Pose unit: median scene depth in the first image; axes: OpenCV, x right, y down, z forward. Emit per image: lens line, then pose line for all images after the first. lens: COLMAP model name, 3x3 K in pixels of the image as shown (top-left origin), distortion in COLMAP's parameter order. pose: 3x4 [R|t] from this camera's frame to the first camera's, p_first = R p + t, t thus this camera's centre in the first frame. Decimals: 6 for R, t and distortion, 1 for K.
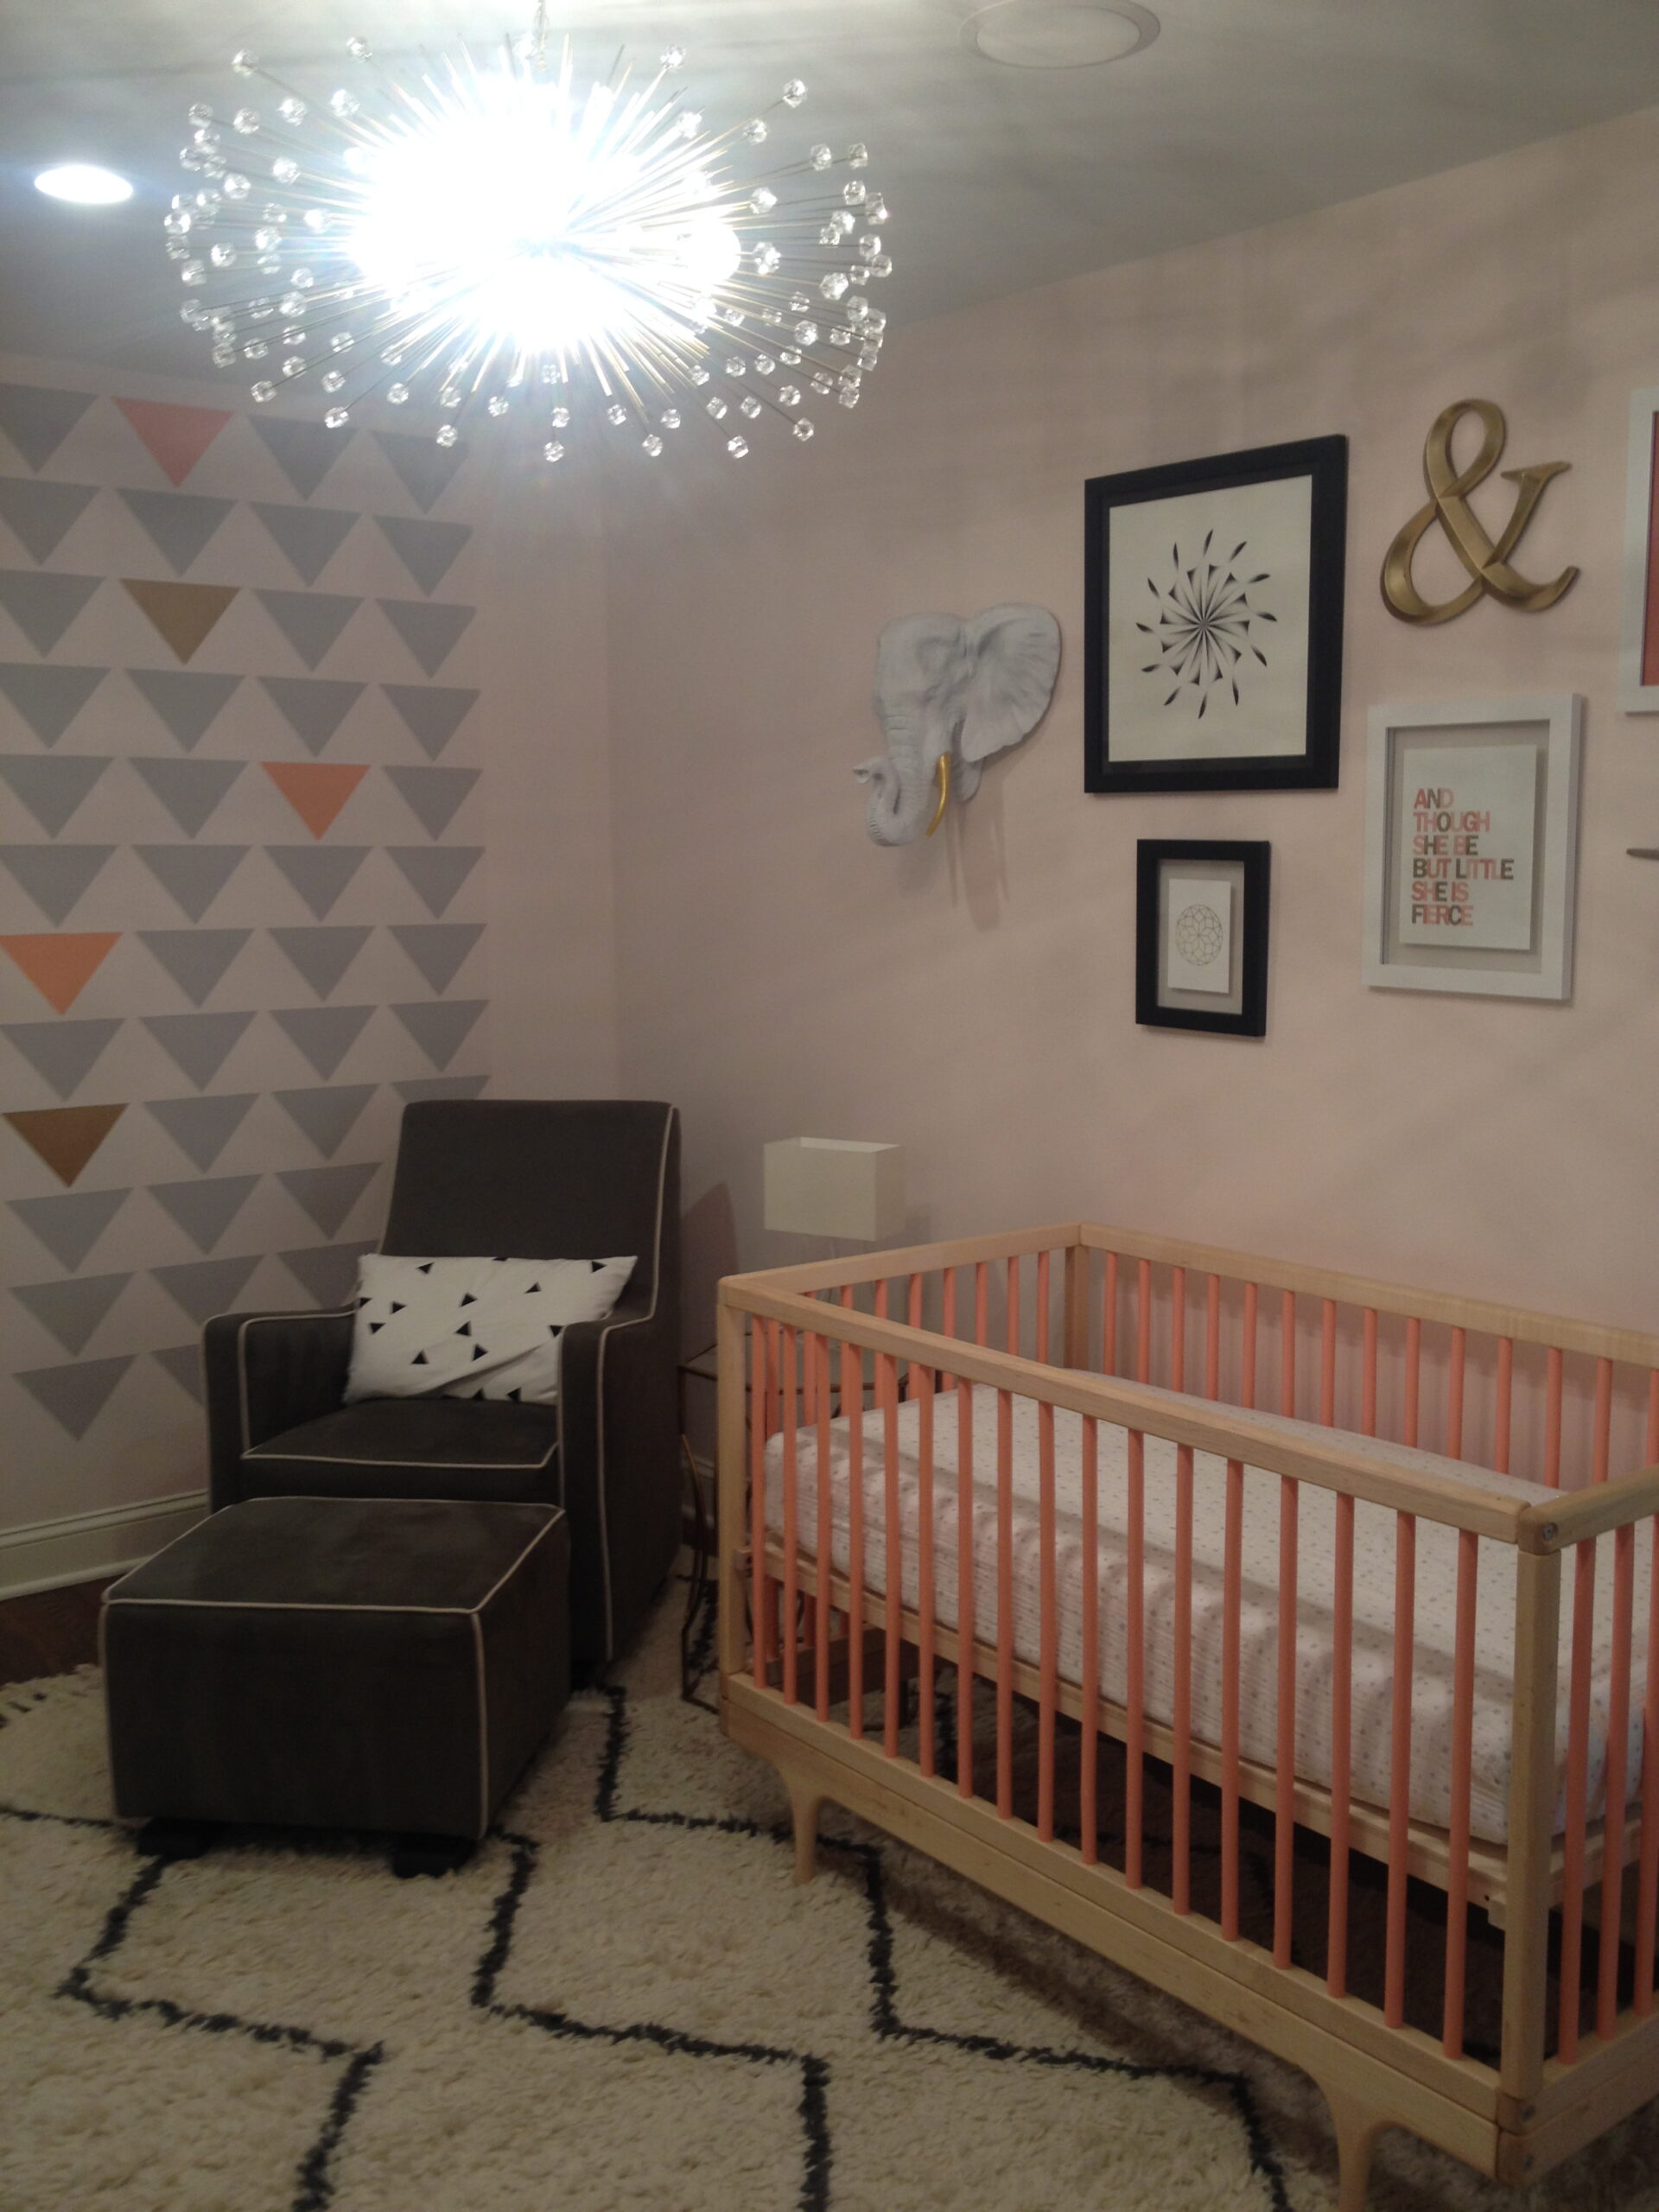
lens RADIAL K [[2109.1, 0, 821.0], [0, 2109.1, 1085.0], [0, 0, 1]] dist [0.173427, -0.389963]
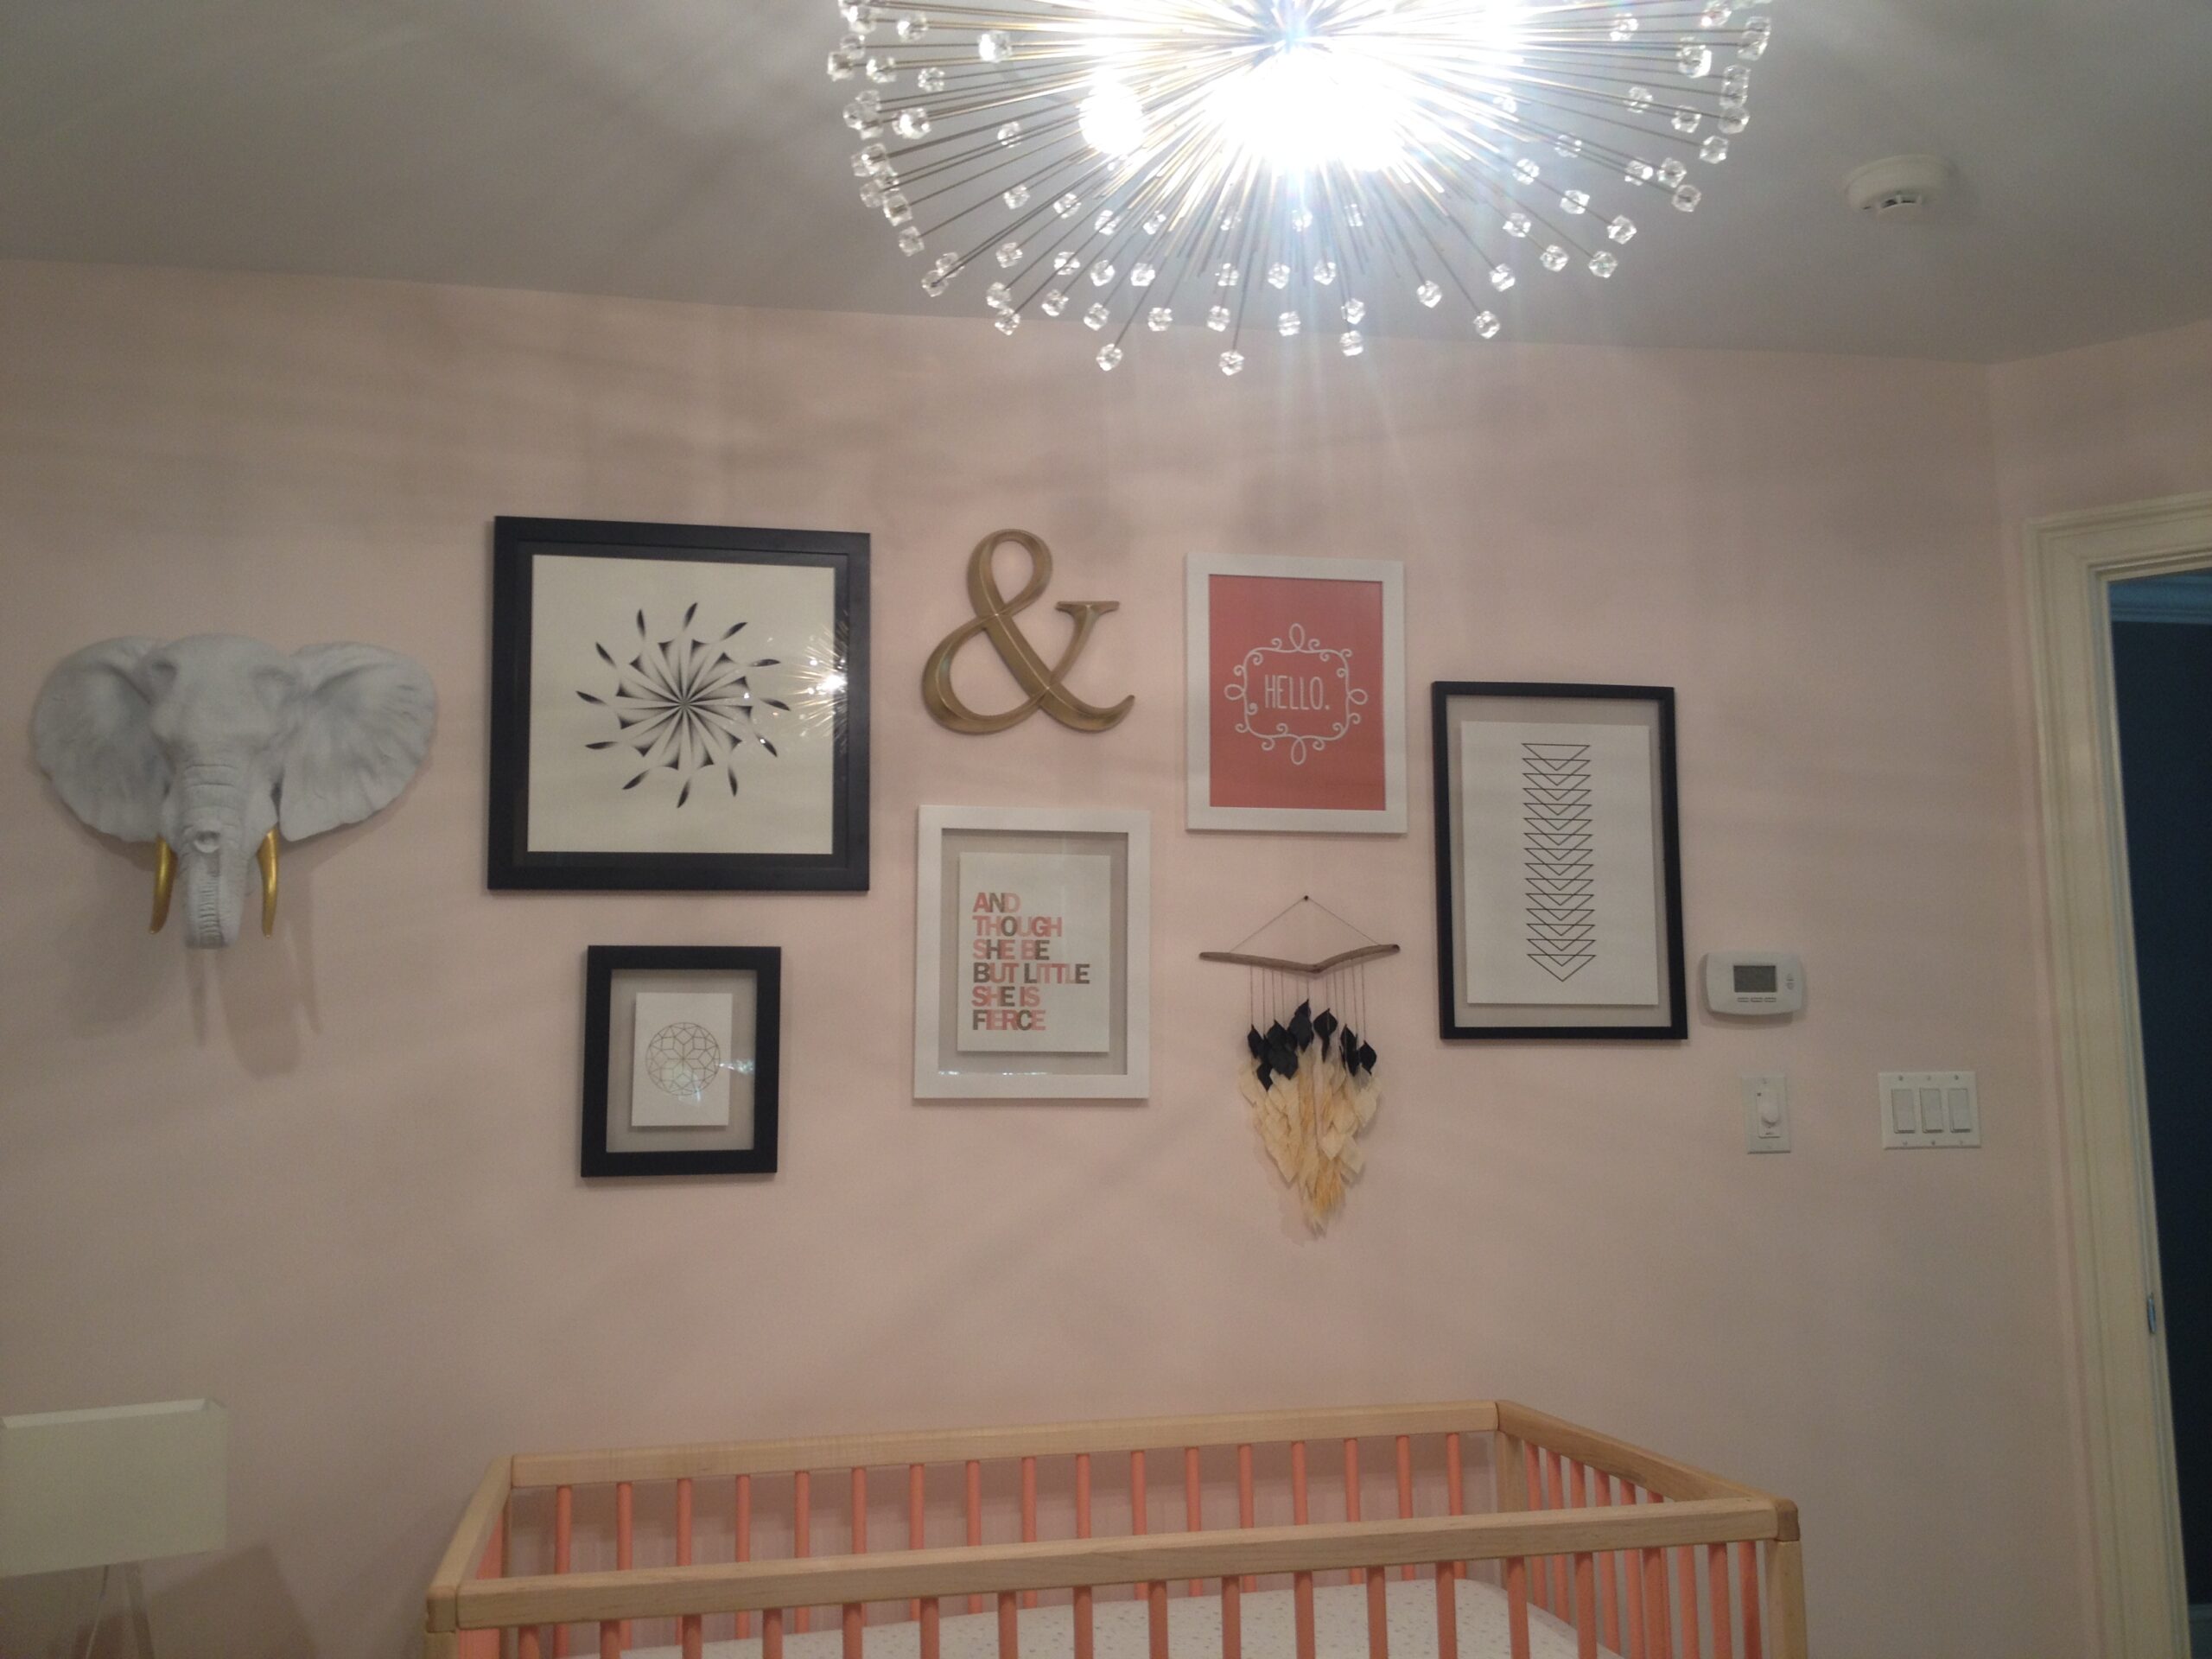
lens RADIAL K [[2102.9, 0, 1091.9], [0, 2102.9, 823.5], [0, 0, 1]] dist [0.154332, -0.310095]
pose [[0.440514, 0.118740, 0.889858, -0.555086], [0.130826, 0.972142, -0.194484, 0.024822], [-0.888162, 0.202089, 0.412708, 0.542598]]
